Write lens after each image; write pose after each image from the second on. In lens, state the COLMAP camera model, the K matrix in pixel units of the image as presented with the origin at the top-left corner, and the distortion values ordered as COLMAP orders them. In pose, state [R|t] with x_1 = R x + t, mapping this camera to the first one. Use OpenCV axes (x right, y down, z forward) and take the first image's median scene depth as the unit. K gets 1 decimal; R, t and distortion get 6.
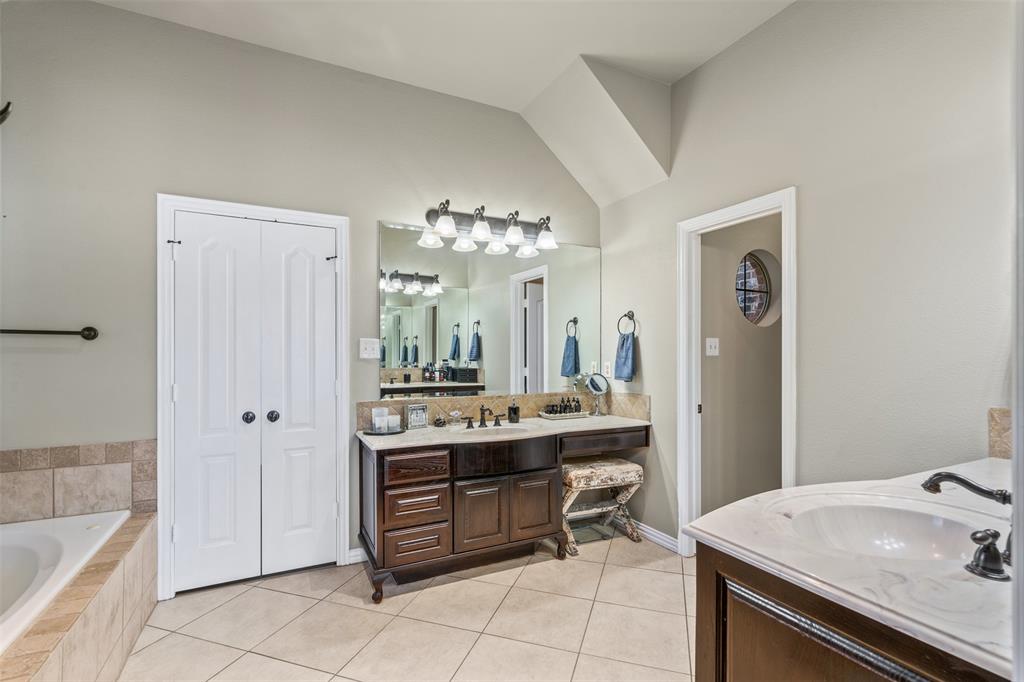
lens RADIAL K [[468.5, 0, 505.0], [0, 468.5, 345.6], [0, 0, 1]] dist [-0.009489, -0.000064]
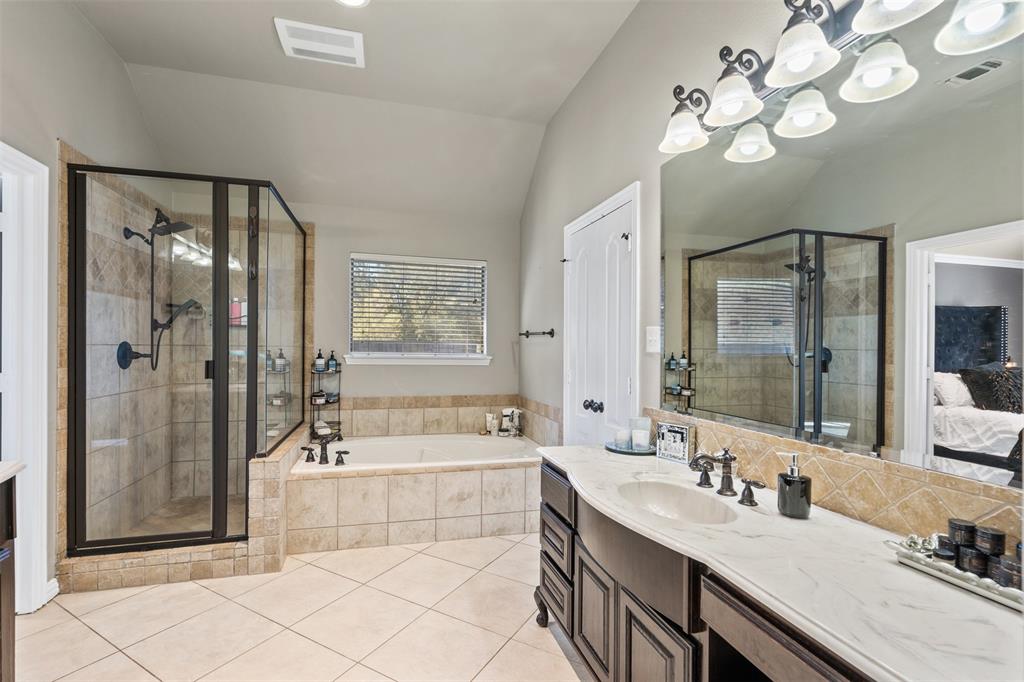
lens RADIAL K [[468.5, 0, 505.0], [0, 468.5, 345.6], [0, 0, 1]] dist [-0.009489, -0.000064]
pose [[-0.192755, -0.009548, -0.981201, 0.514597], [0.000454, 0.999952, -0.009819, 0.024205], [0.981247, -0.002338, -0.192741, 0.925250]]
